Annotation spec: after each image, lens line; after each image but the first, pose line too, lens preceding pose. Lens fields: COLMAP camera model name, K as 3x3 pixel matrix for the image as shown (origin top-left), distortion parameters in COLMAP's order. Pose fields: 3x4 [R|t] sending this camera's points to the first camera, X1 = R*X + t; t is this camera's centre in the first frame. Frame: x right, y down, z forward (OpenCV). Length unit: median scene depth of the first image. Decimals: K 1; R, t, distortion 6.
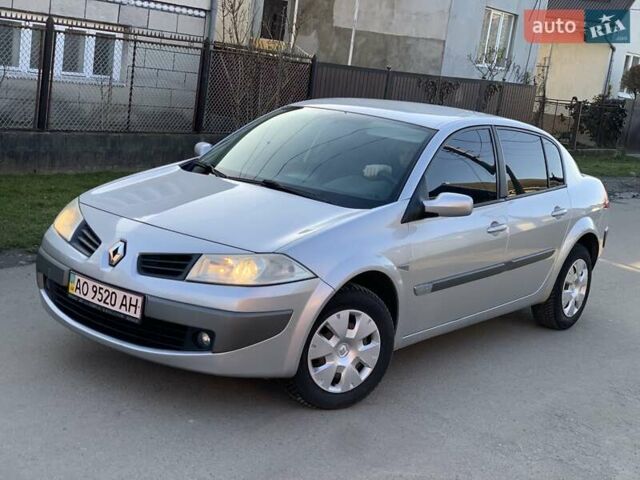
lens RADIAL K [[962.9, 0, 320.0], [0, 962.9, 240.0], [0, 0, 1]] dist [0.128779, -0.078958]
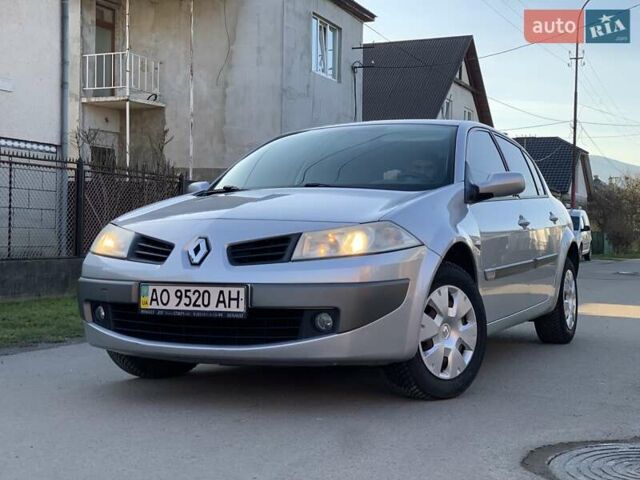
lens RADIAL K [[962.9, 0, 320.0], [0, 962.9, 240.0], [0, 0, 1]] dist [0.128779, -0.078958]
pose [[0.971251, -0.120968, 0.205032, -0.275936], [0.152920, 0.977108, -0.147901, 0.149136], [-0.182447, 0.175002, 0.967516, 0.114252]]
